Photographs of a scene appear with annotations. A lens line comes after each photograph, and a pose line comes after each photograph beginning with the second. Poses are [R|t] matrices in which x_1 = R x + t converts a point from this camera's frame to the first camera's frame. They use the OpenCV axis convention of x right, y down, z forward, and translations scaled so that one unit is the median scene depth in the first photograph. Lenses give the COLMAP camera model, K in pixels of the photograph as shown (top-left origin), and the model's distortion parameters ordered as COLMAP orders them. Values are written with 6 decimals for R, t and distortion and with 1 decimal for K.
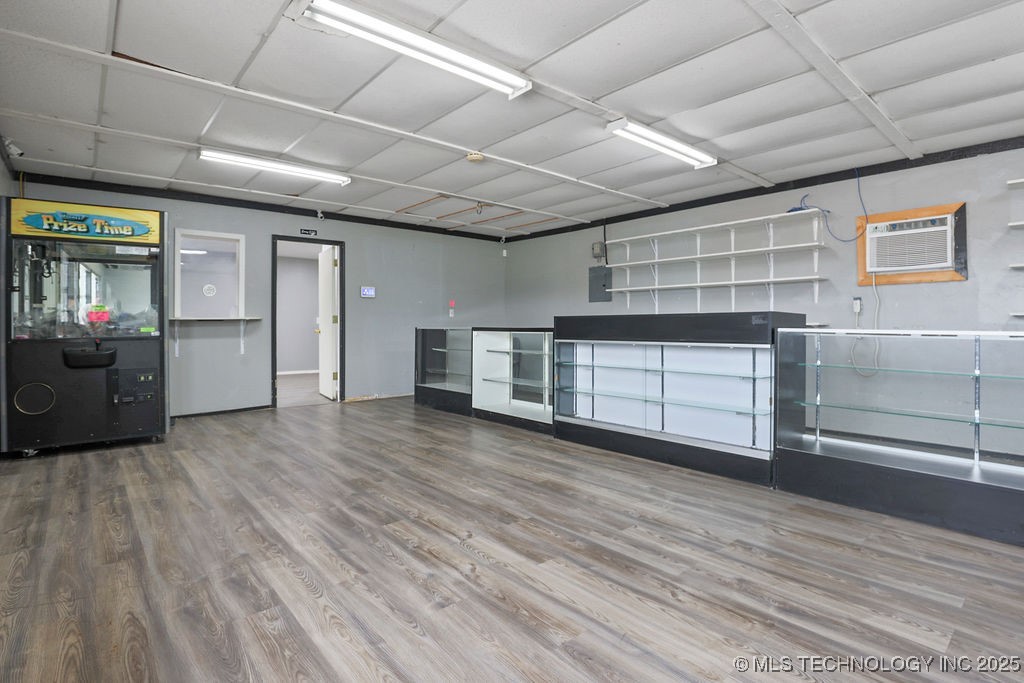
lens RADIAL K [[509.1, 0, 495.5], [0, 509.1, 323.2], [0, 0, 1]] dist [-0.028034, 0.000391]
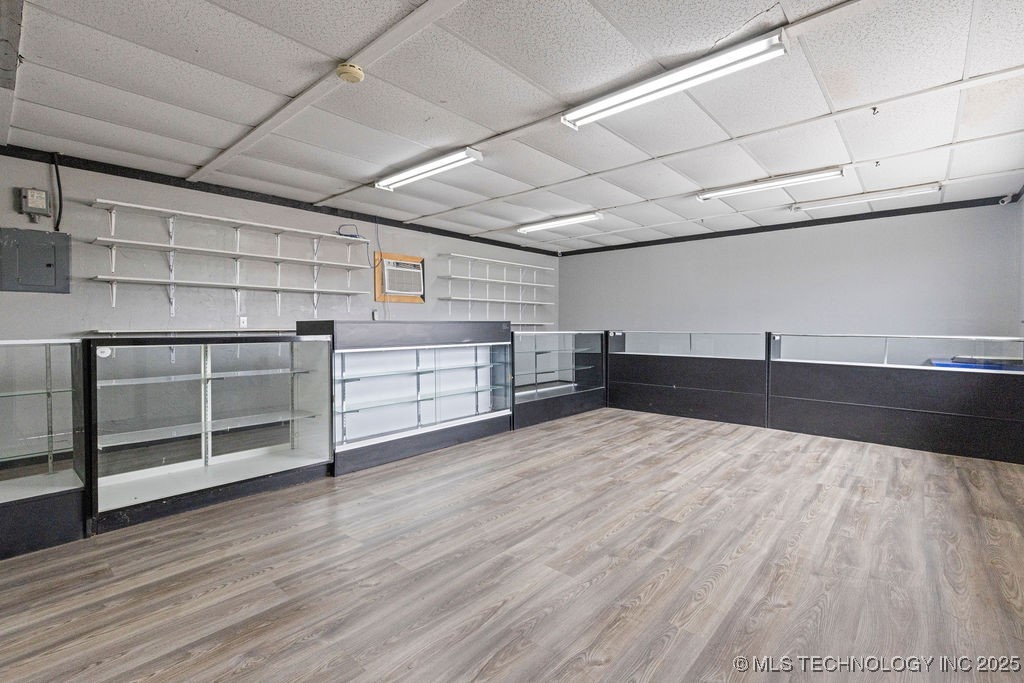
lens RADIAL K [[467.7, 0, 514.4], [0, 467.7, 330.0], [0, 0, 1]] dist [0.002066, 0.000454]
pose [[-0.162941, -0.004115, 0.986627, -0.714873], [0.000528, 0.999991, 0.004258, -0.000096], [-0.986636, 0.001215, -0.162937, 0.955460]]
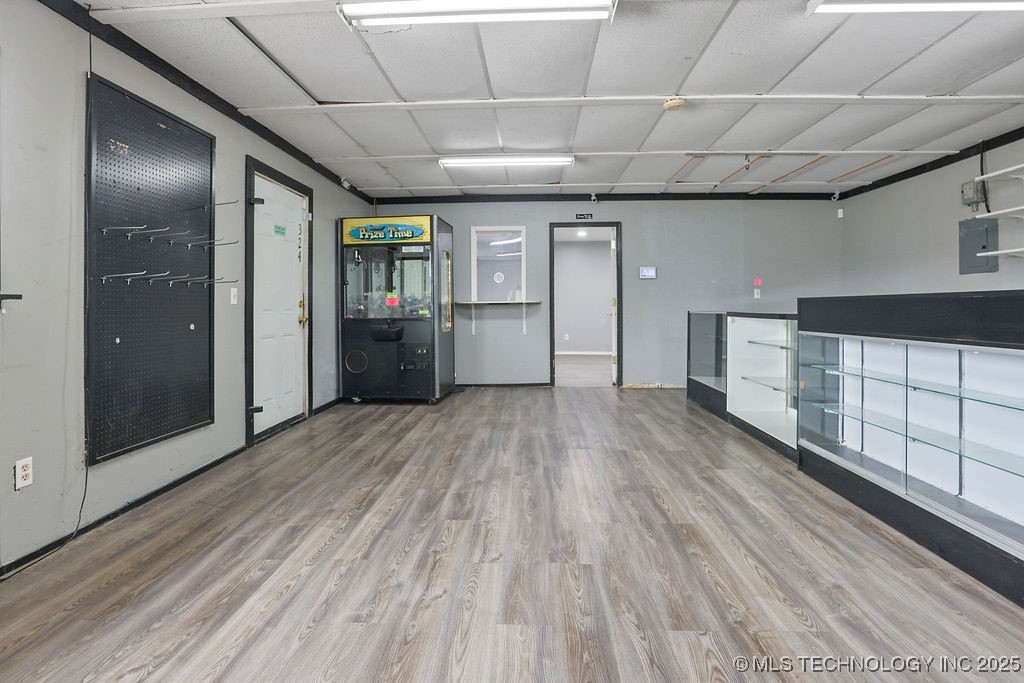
lens RADIAL K [[508.0, 0, 508.7], [0, 508.0, 306.8], [0, 0, 1]] dist [-0.026679, 0.000064]
pose [[0.736019, 0.002383, -0.676957, 0.329974], [0.001983, 0.999982, 0.005676, -0.007648], [0.676958, -0.005520, 0.736001, 0.237362]]
